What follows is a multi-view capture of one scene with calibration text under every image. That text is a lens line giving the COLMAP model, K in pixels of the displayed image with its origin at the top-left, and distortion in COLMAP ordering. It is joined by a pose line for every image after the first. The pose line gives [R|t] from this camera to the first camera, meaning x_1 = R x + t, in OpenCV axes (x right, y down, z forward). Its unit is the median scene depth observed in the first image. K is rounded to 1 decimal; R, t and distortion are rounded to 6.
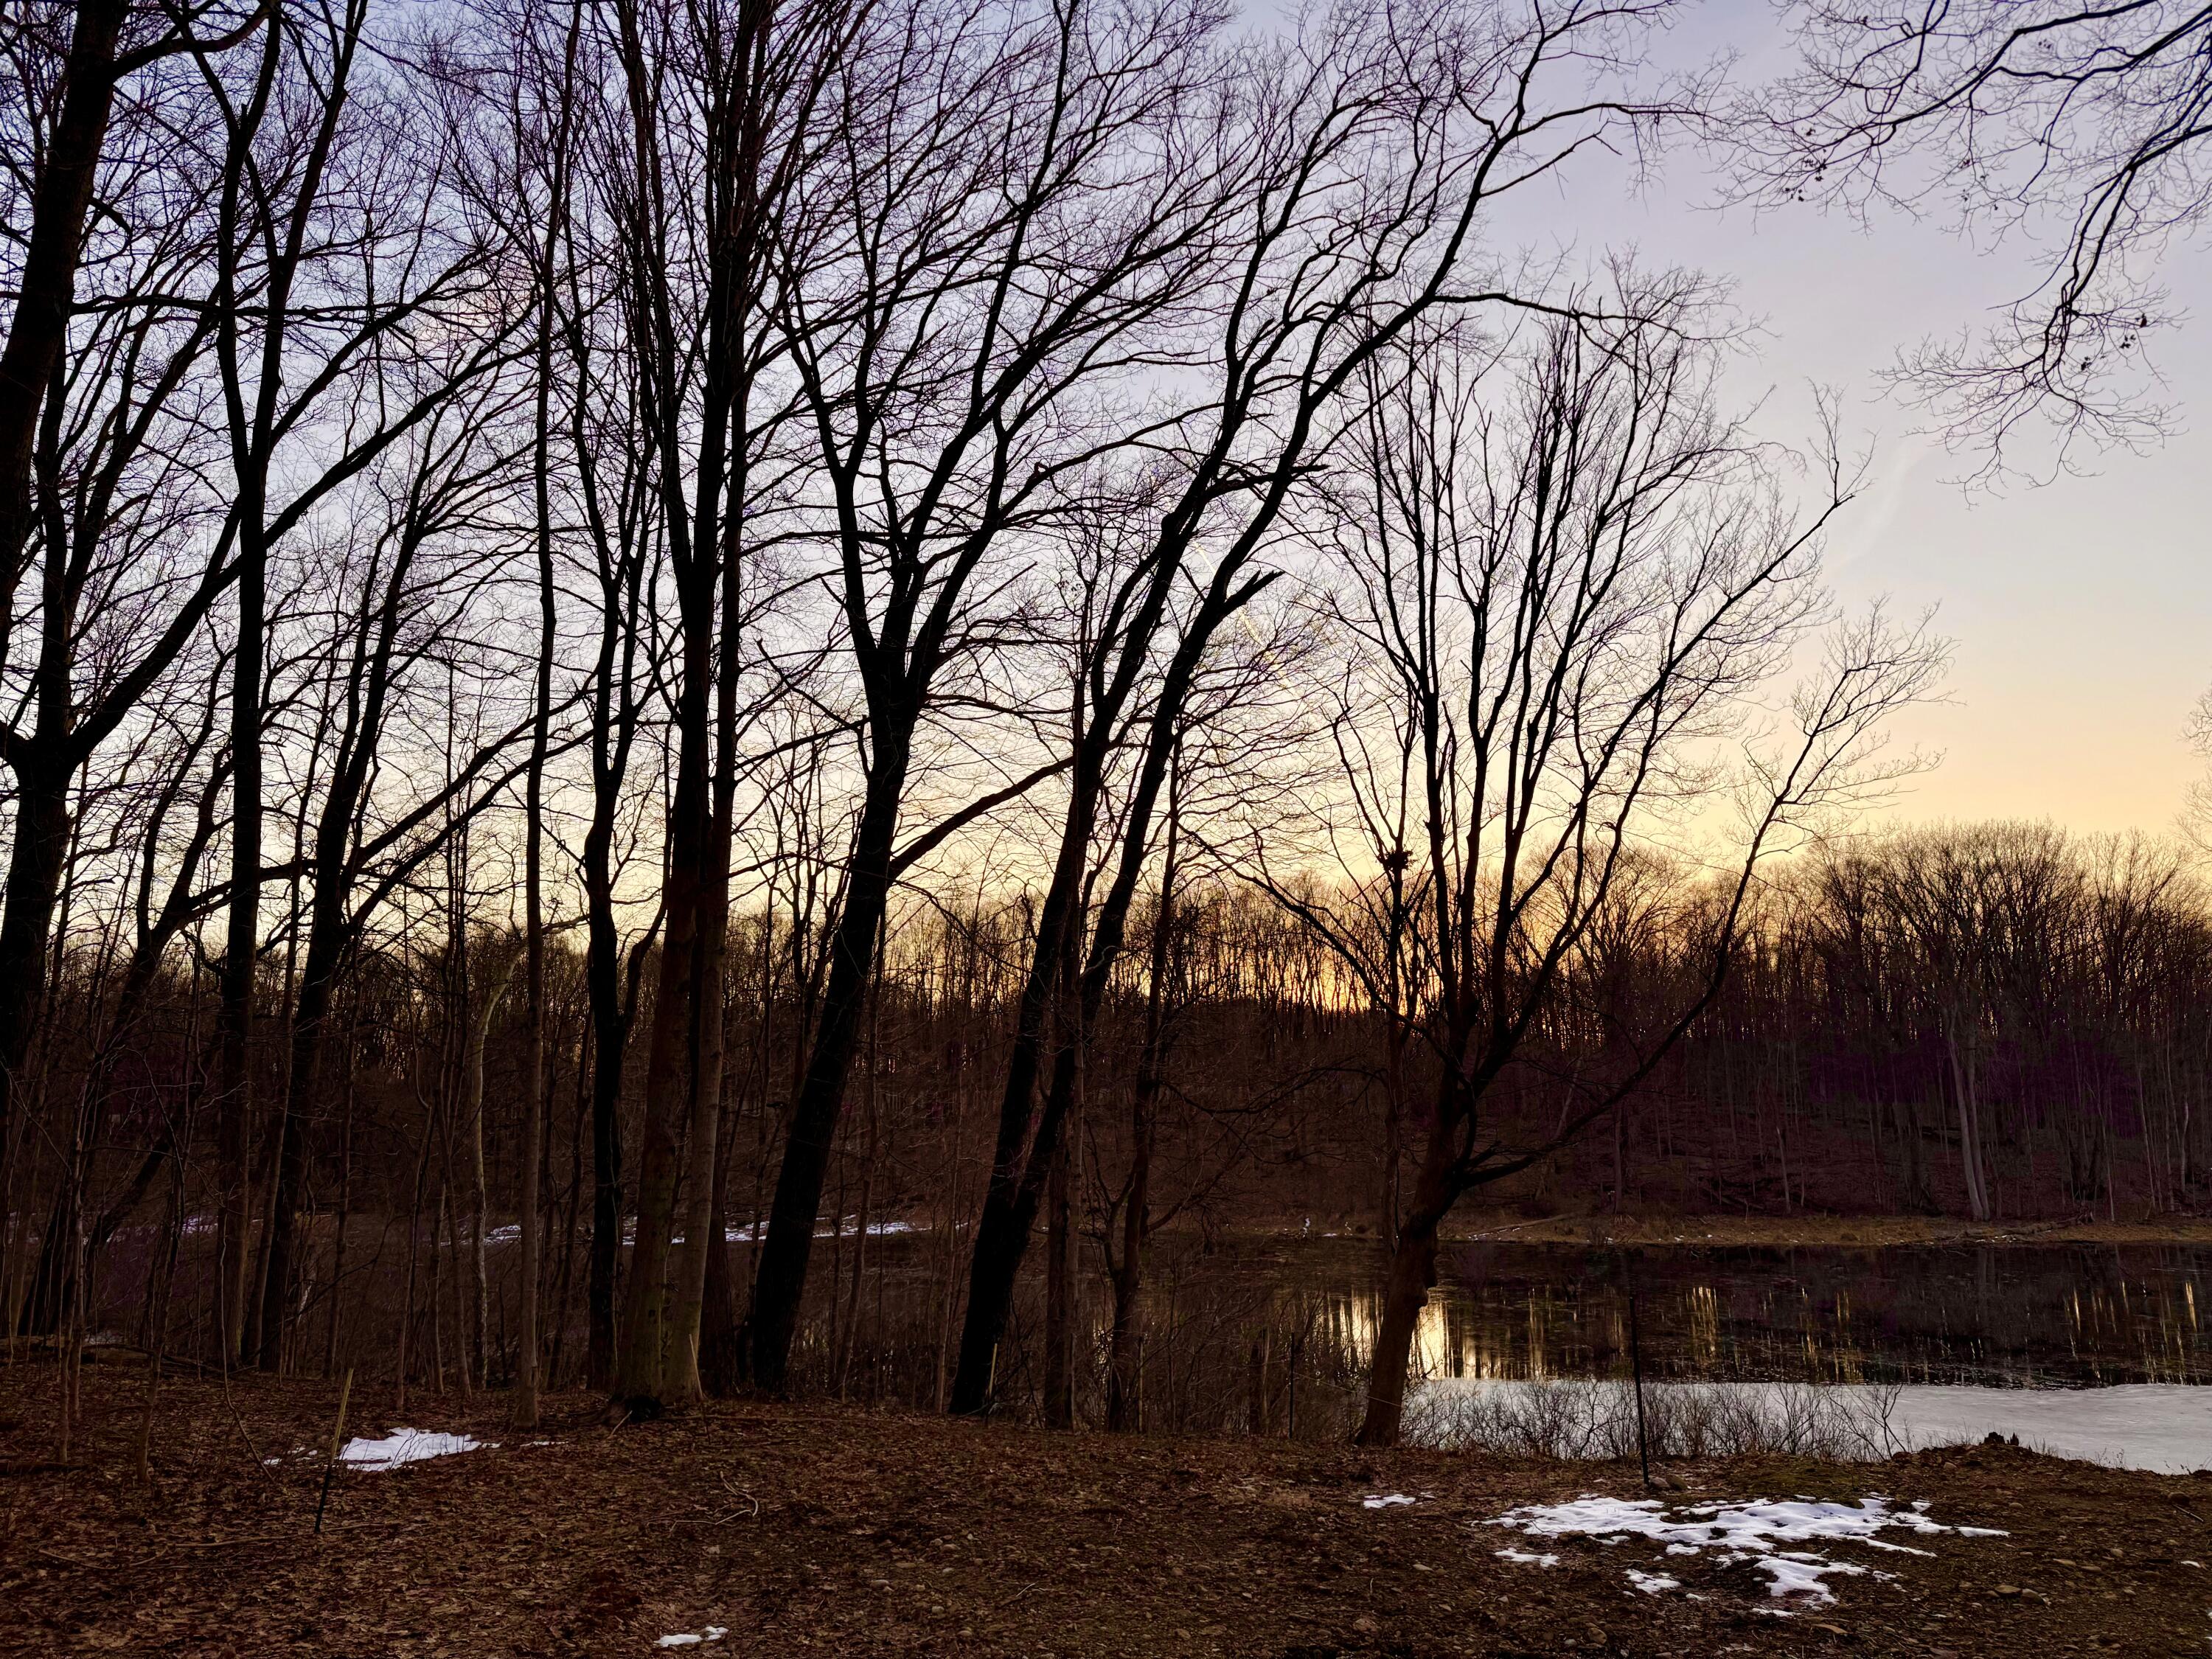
lens RADIAL K [[1582.5, 0, 1112.5], [0, 1582.5, 833.9], [0, 0, 1]] dist [0.020946, -0.005892]
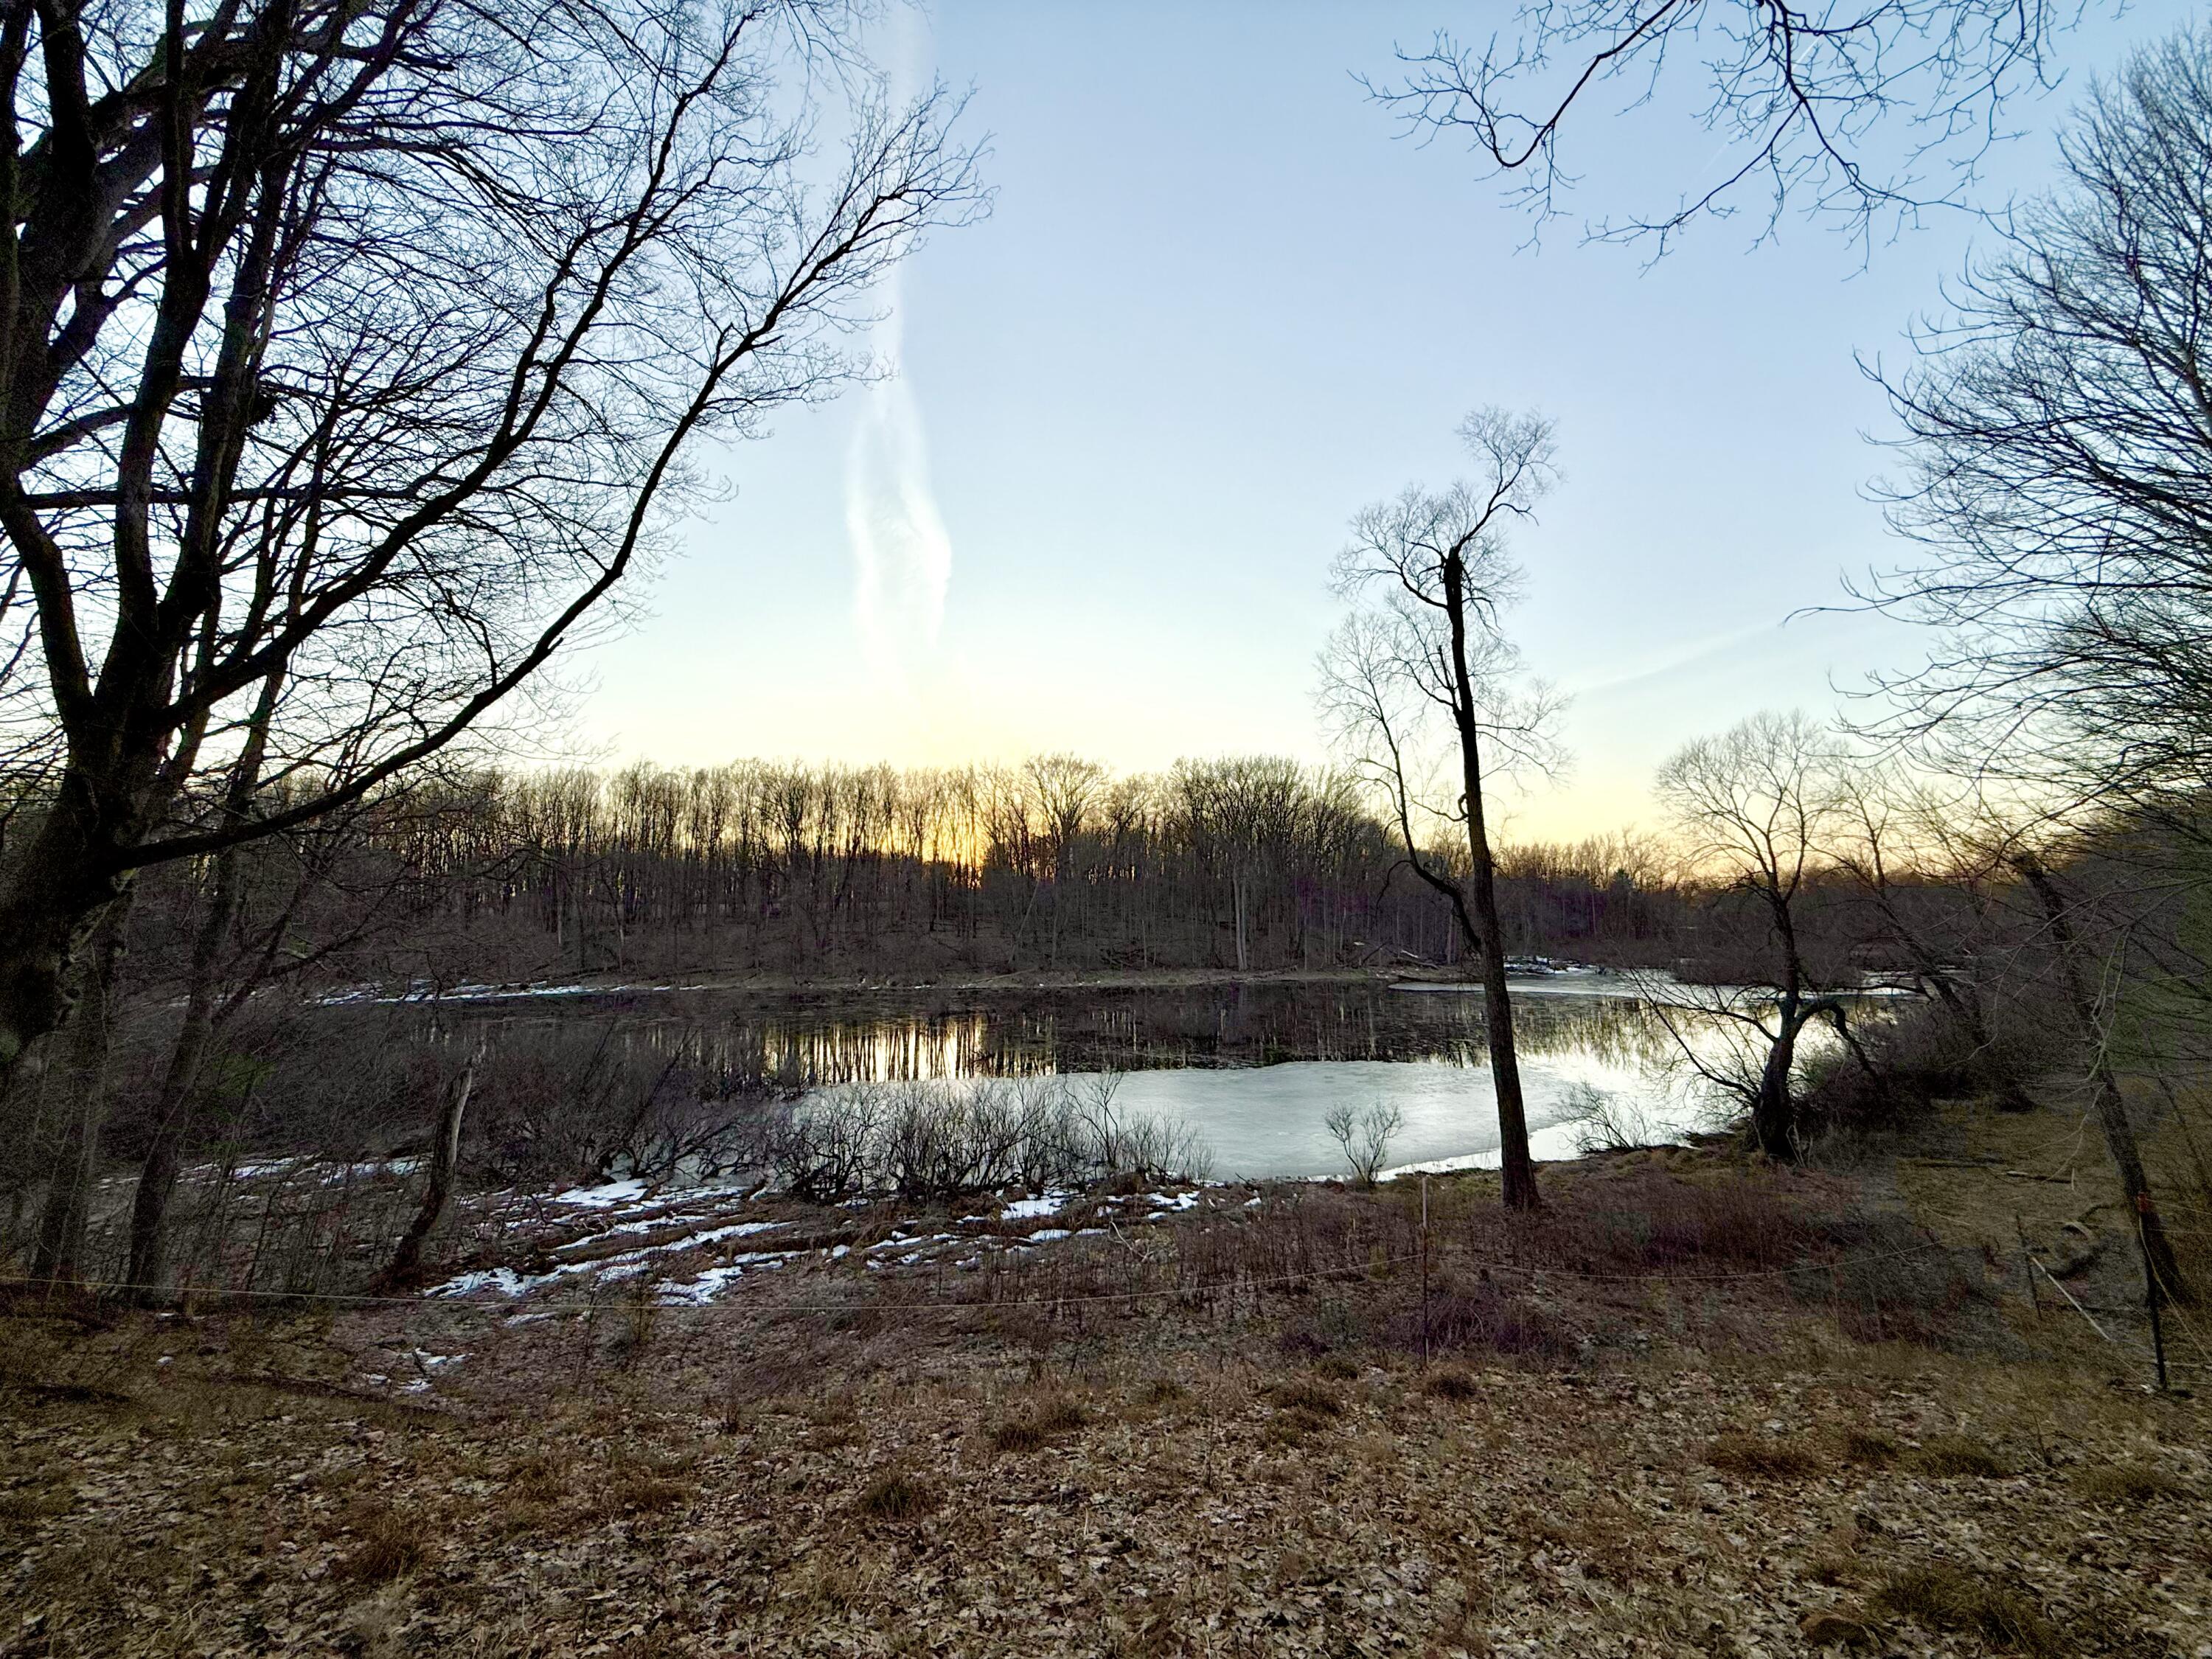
lens RADIAL K [[892.0, 0, 1103.4], [0, 892.0, 815.0], [0, 0, 1]] dist [0.002468, 0.000316]
pose [[0.950885, 0.040673, 0.306861, 0.305401], [-0.057963, 0.997191, 0.047438, 0.107740], [-0.304070, -0.062894, 0.950571, 0.371524]]
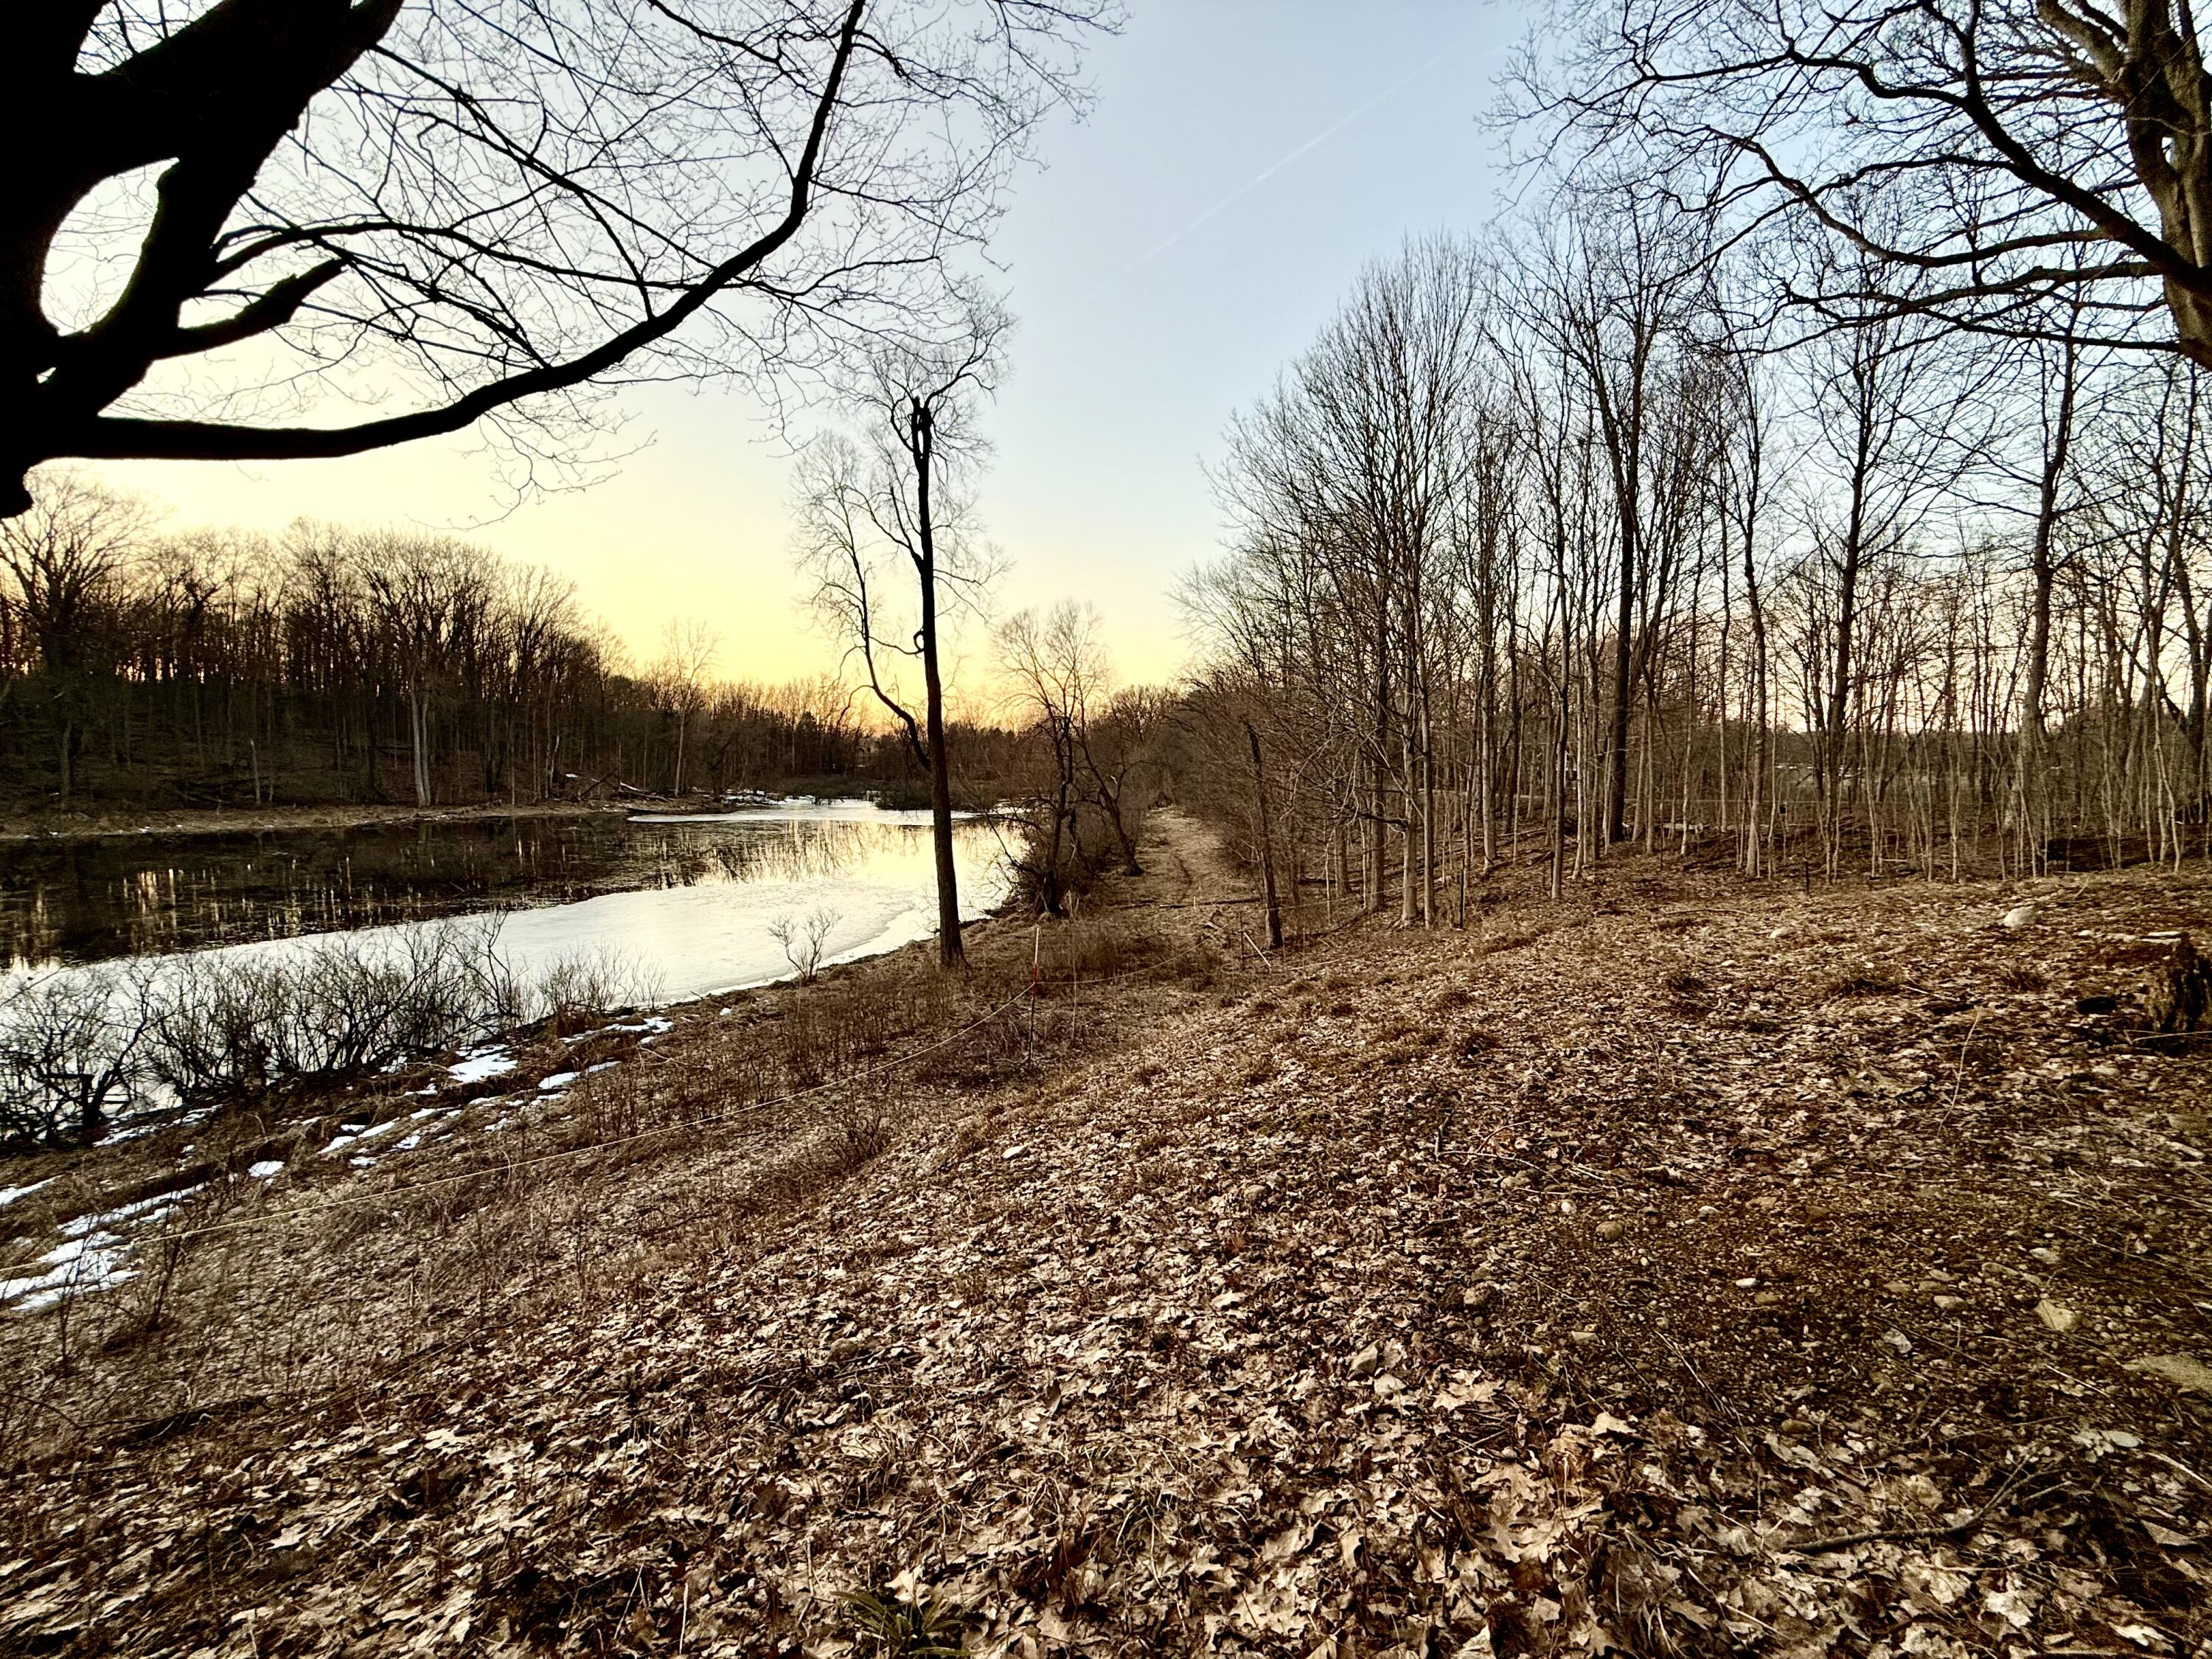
lens RADIAL K [[892.0, 0, 1117.0], [0, 892.0, 824.6], [0, 0, 1]] dist [0.002468, 0.000316]
pose [[0.379933, -0.050599, 0.923629, 0.098536], [-0.182994, 0.974658, 0.128669, 0.145416], [-0.906733, -0.217904, 0.361045, 0.483230]]
